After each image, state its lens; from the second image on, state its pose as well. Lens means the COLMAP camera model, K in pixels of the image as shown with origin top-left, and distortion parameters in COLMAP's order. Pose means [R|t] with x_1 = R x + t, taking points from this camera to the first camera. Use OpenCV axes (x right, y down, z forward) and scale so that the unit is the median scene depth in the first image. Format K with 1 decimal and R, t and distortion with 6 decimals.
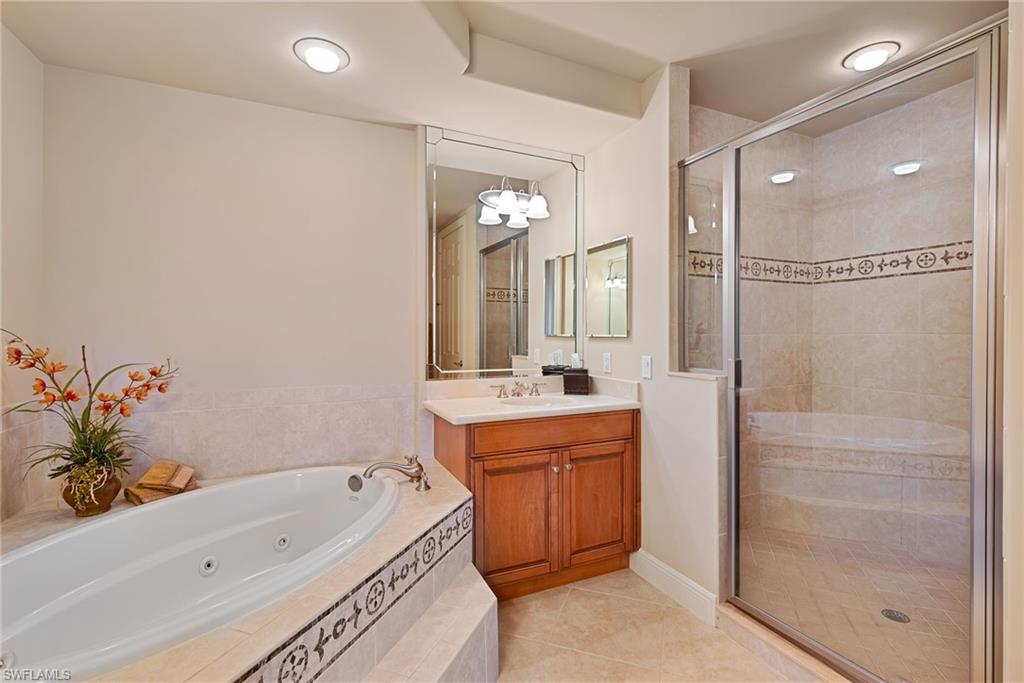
lens RADIAL K [[452.2, 0, 511.7], [0, 452.2, 339.5], [0, 0, 1]] dist [-0.001658, -0.000420]
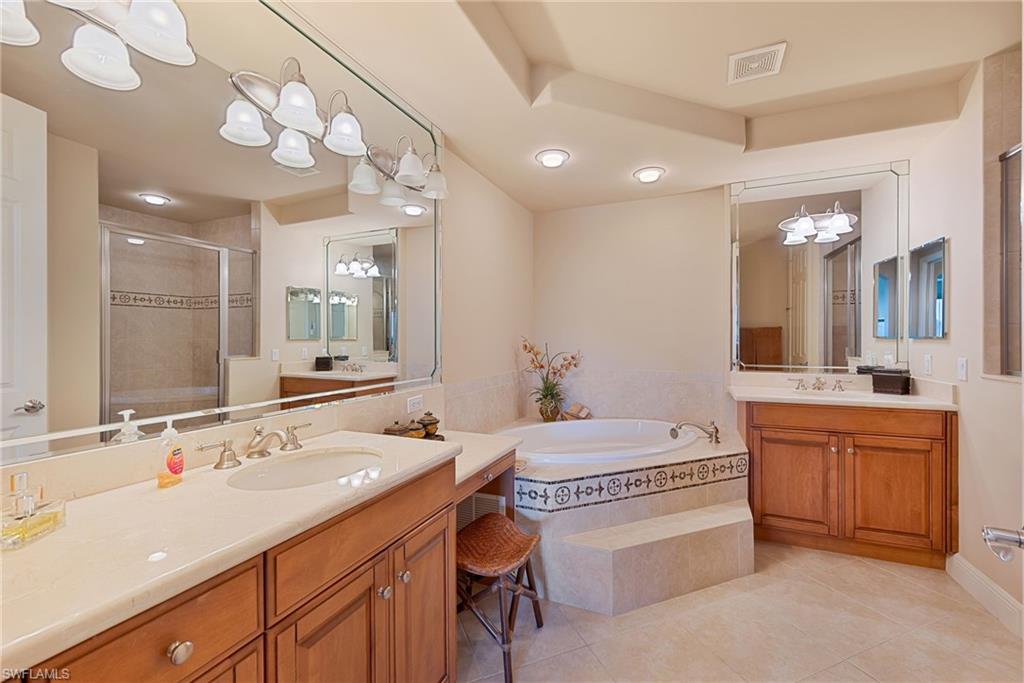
lens RADIAL K [[422.4, 0, 516.2], [0, 422.4, 342.0], [0, 0, 1]] dist [0.000352, 0.000145]
pose [[0.674222, 0.003264, -0.738522, 0.355326], [-0.003731, 0.999993, 0.001013, 0.005085], [0.738519, 0.002072, 0.674229, -0.374433]]
